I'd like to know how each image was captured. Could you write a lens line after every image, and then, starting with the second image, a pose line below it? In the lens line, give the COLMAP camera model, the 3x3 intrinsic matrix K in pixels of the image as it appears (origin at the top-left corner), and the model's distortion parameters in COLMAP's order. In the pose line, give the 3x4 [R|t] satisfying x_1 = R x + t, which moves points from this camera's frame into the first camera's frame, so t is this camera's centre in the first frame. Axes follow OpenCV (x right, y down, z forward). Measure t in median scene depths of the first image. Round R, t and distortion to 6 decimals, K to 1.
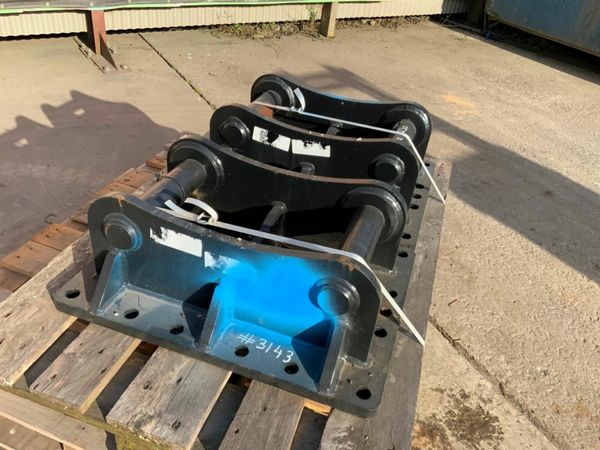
lens RADIAL K [[501.5, 0, 300.0], [0, 501.5, 225.0], [0, 0, 1]] dist [0.086295, -0.171206]
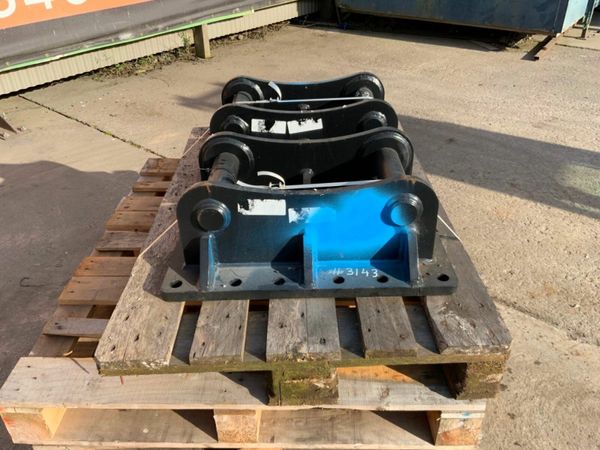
lens RADIAL K [[501.5, 0, 300.0], [0, 501.5, 225.0], [0, 0, 1]] dist [0.086295, -0.171206]
pose [[0.938780, -0.280244, 0.200390, -0.283933], [0.287263, 0.957831, -0.006237, 0.071947], [-0.190192, 0.063420, 0.979696, -0.123988]]
